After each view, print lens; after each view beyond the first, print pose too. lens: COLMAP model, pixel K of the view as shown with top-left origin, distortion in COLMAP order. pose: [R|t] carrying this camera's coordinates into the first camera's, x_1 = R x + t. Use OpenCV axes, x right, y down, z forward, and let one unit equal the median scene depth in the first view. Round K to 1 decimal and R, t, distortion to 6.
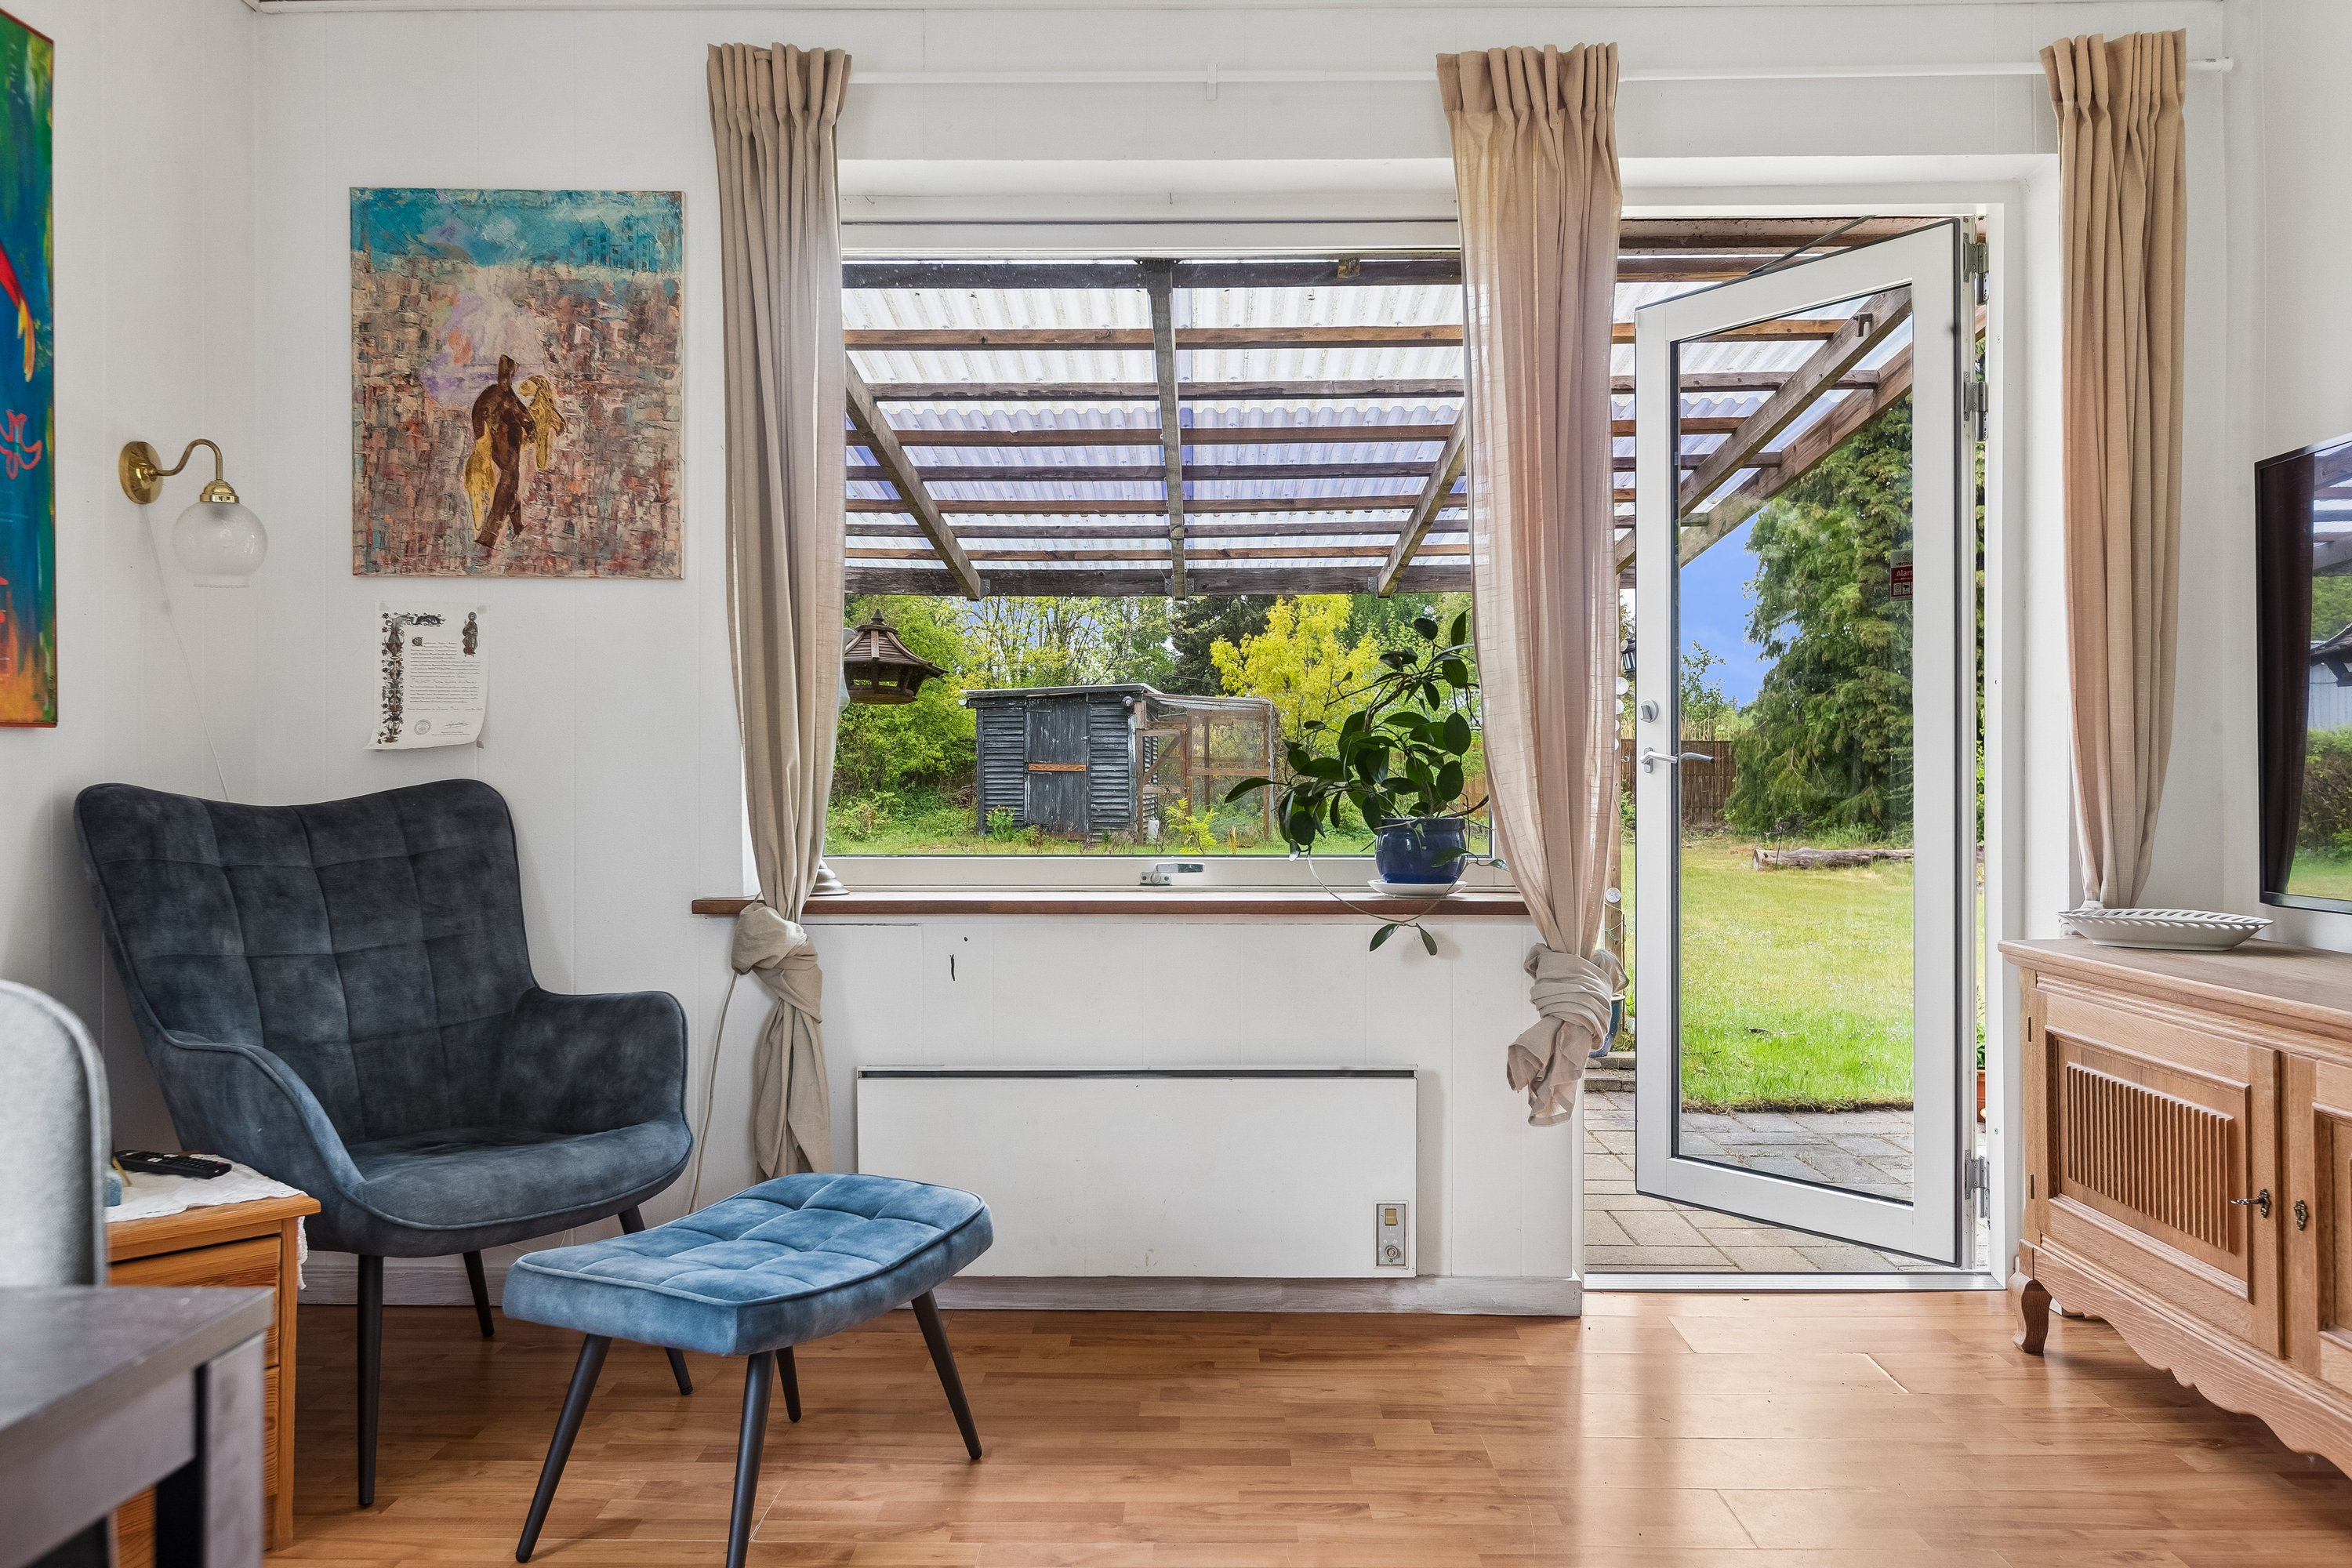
lens RADIAL K [[1821.5, 0, 1178.4], [0, 1821.5, 782.6], [0, 0, 1]] dist [0.008263, -0.005528]
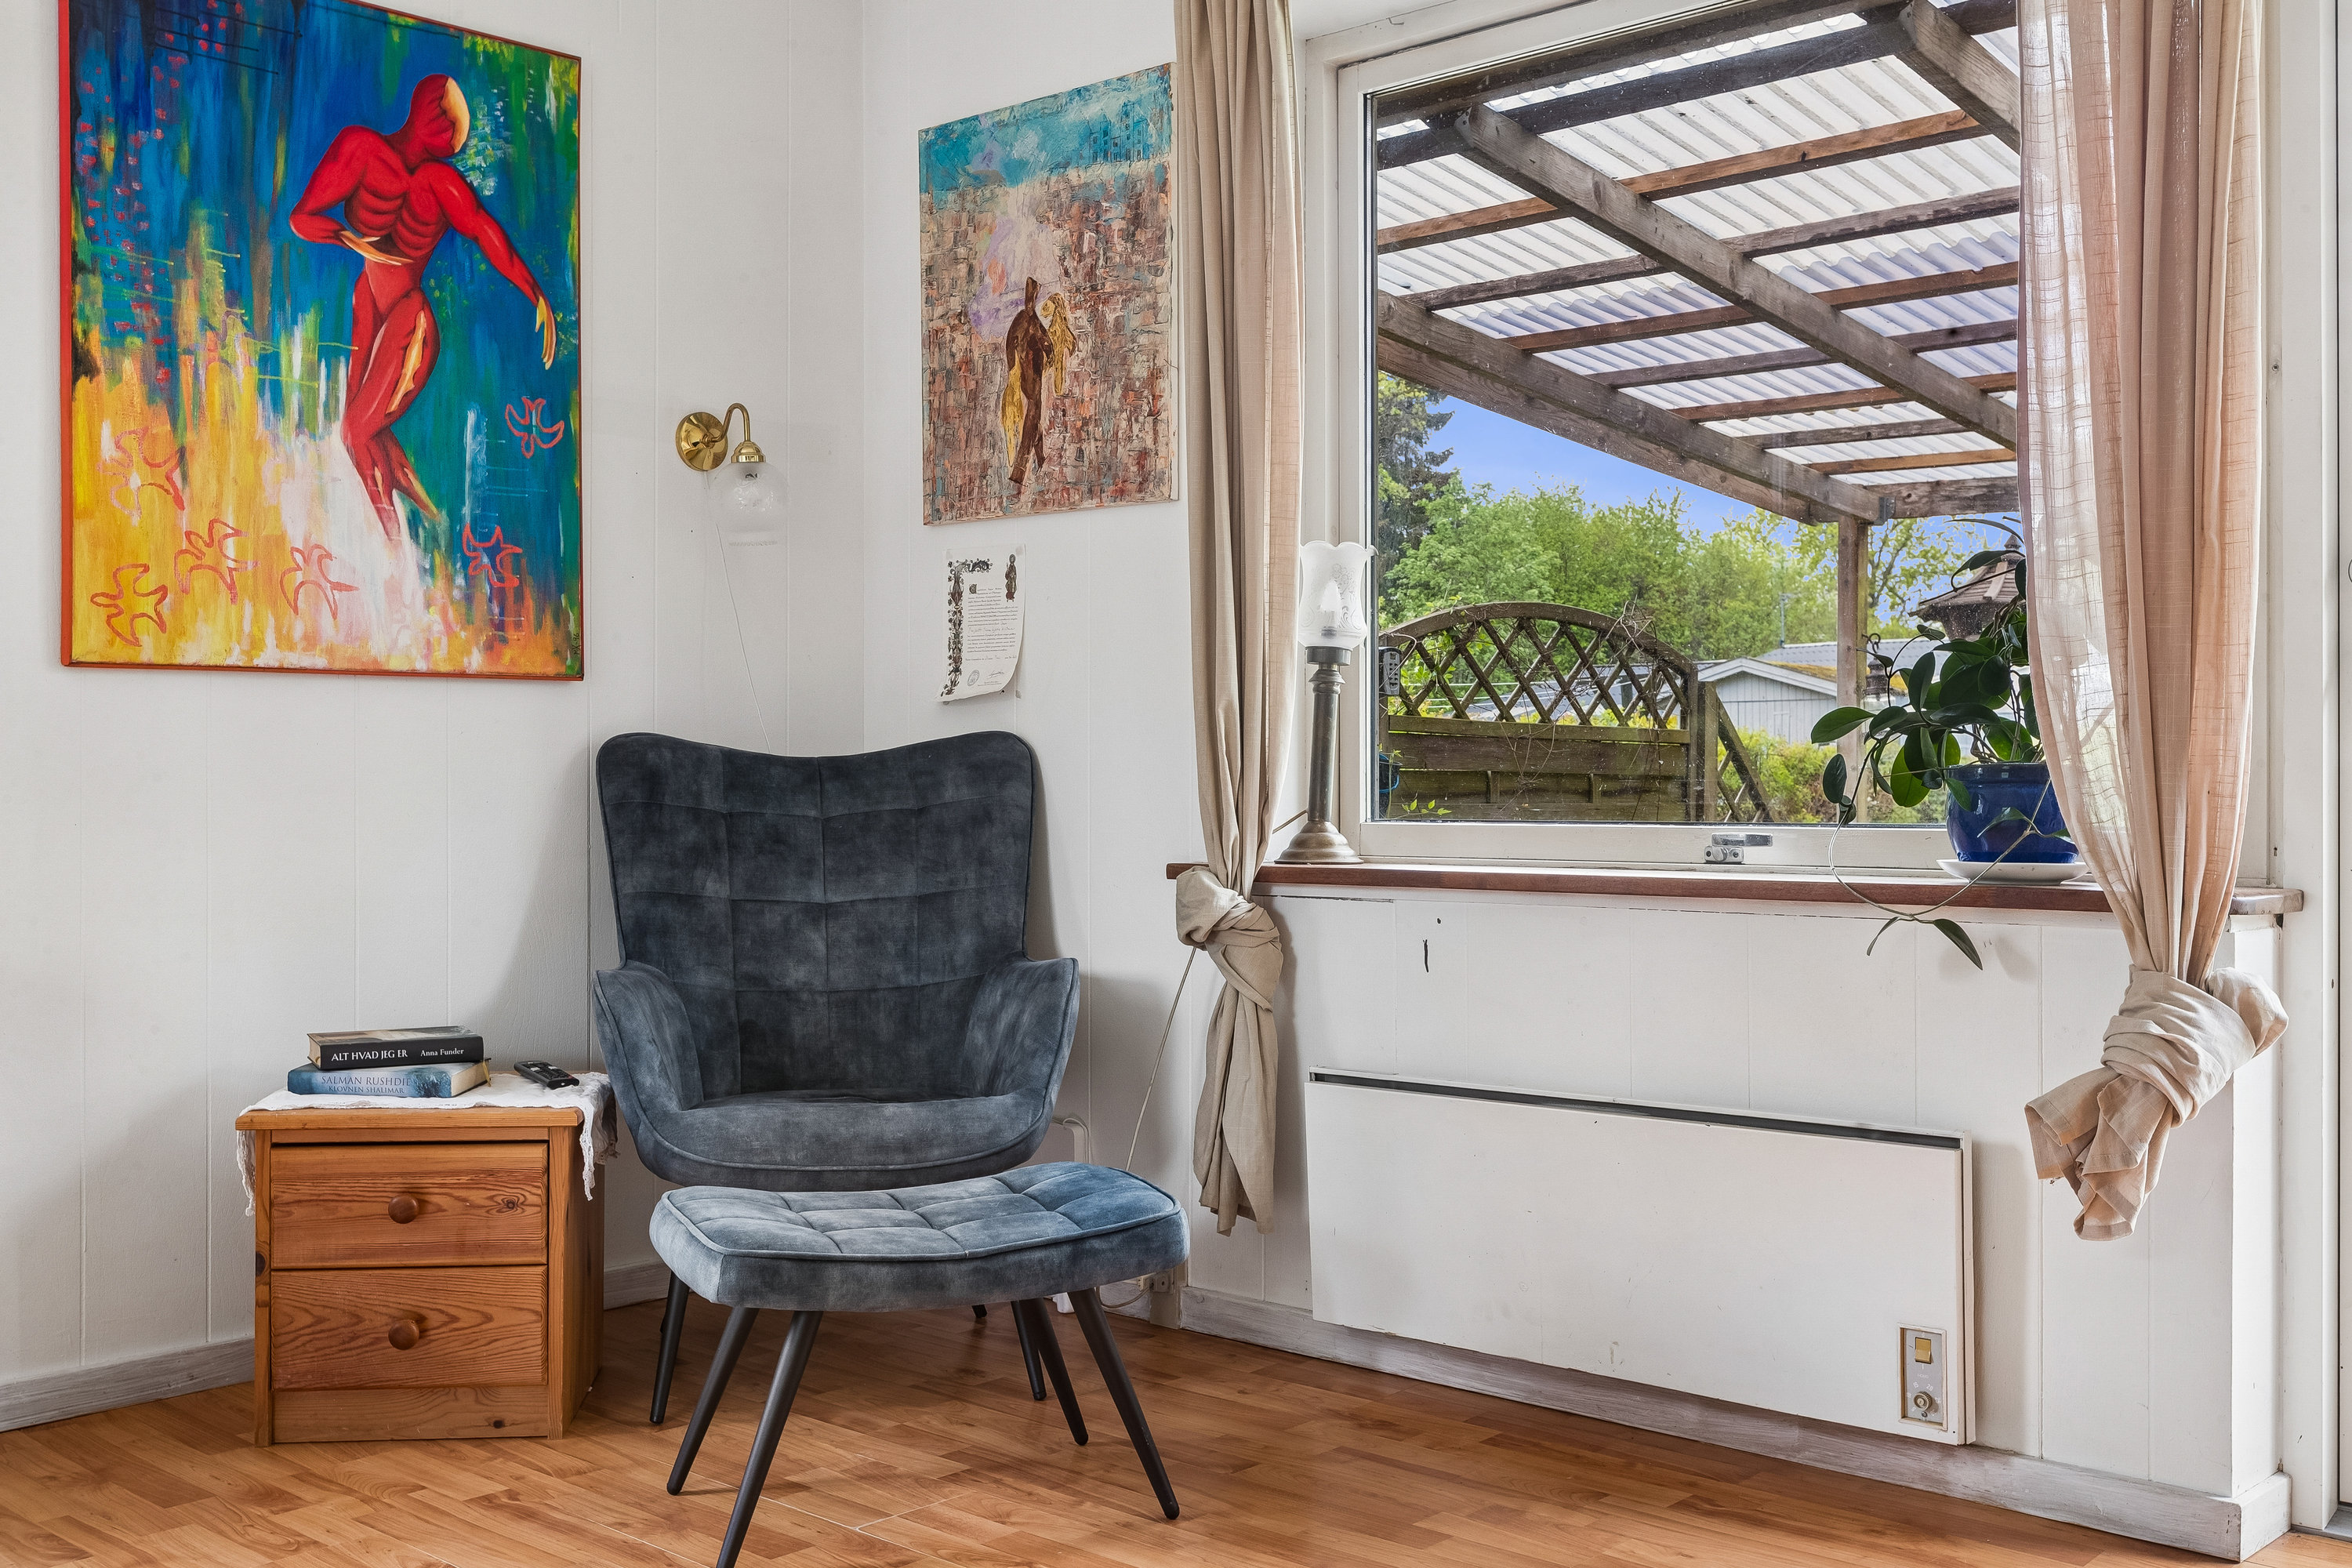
lens RADIAL K [[2301.6, 0, 1174.5], [0, 2301.6, 792.2], [0, 0, 1]] dist [-0.012078, 0.000000]
pose [[0.744879, -0.000036, -0.667200, 0.486600], [-0.002689, 0.999992, -0.003056, 0.034078], [0.667194, 0.004071, 0.744873, 0.176878]]
